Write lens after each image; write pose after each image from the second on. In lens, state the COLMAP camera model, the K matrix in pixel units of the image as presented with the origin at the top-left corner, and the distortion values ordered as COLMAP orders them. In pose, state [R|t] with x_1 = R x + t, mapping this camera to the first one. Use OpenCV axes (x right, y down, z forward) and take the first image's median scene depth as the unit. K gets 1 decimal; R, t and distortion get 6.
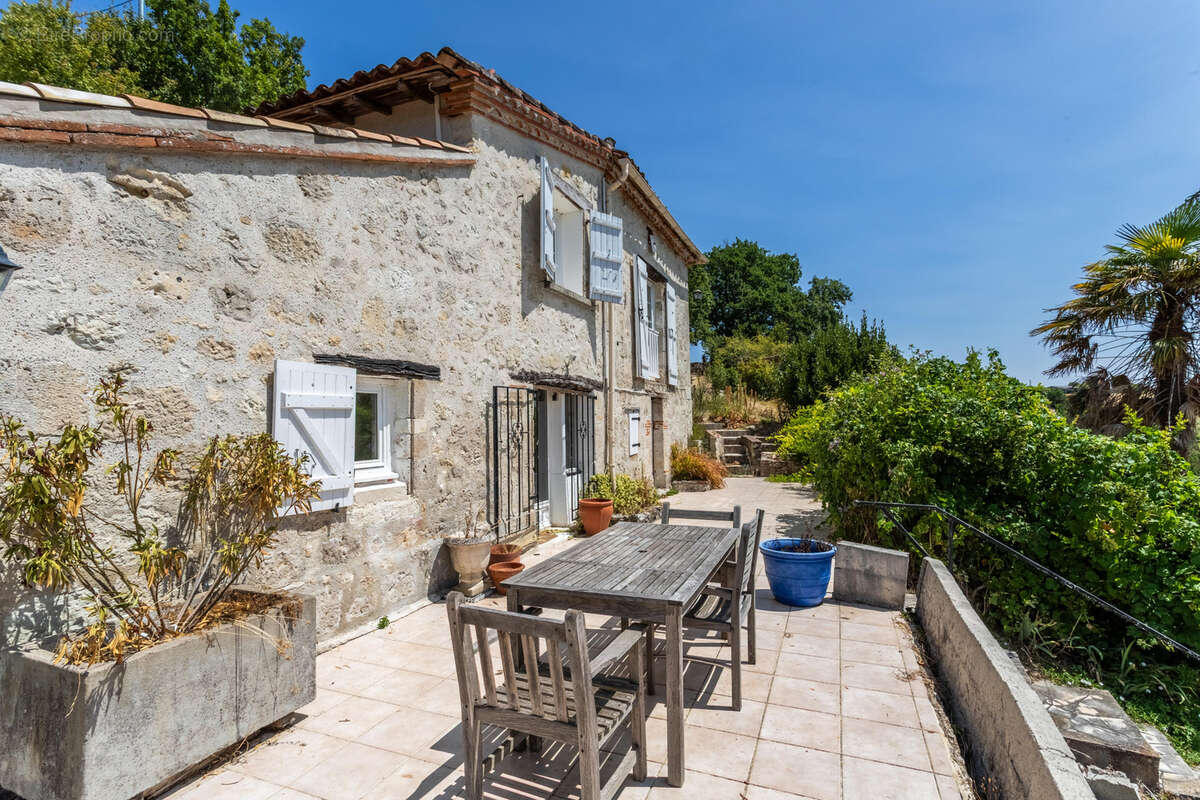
lens RADIAL K [[571.1, 0, 599.8], [0, 571.1, 399.8], [0, 0, 1]] dist [-0.005594, -0.000090]
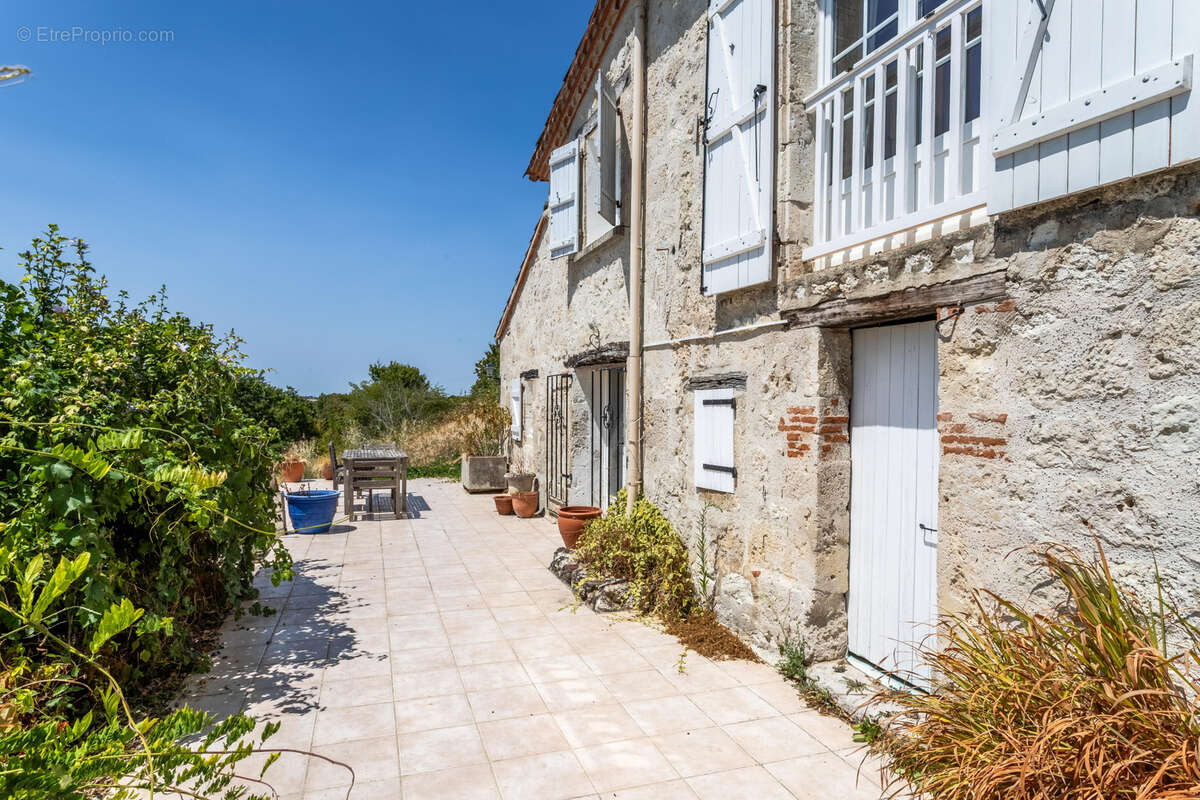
lens RADIAL K [[670.2, 0, 600.7], [0, 670.2, 401.8], [0, 0, 1]] dist [0.002015, 0.000121]
pose [[-0.752761, 0.016252, -0.658093, 0.523551], [0.031902, 0.999421, -0.011809, 0.043201], [0.657520, -0.029884, -0.752844, 1.581092]]
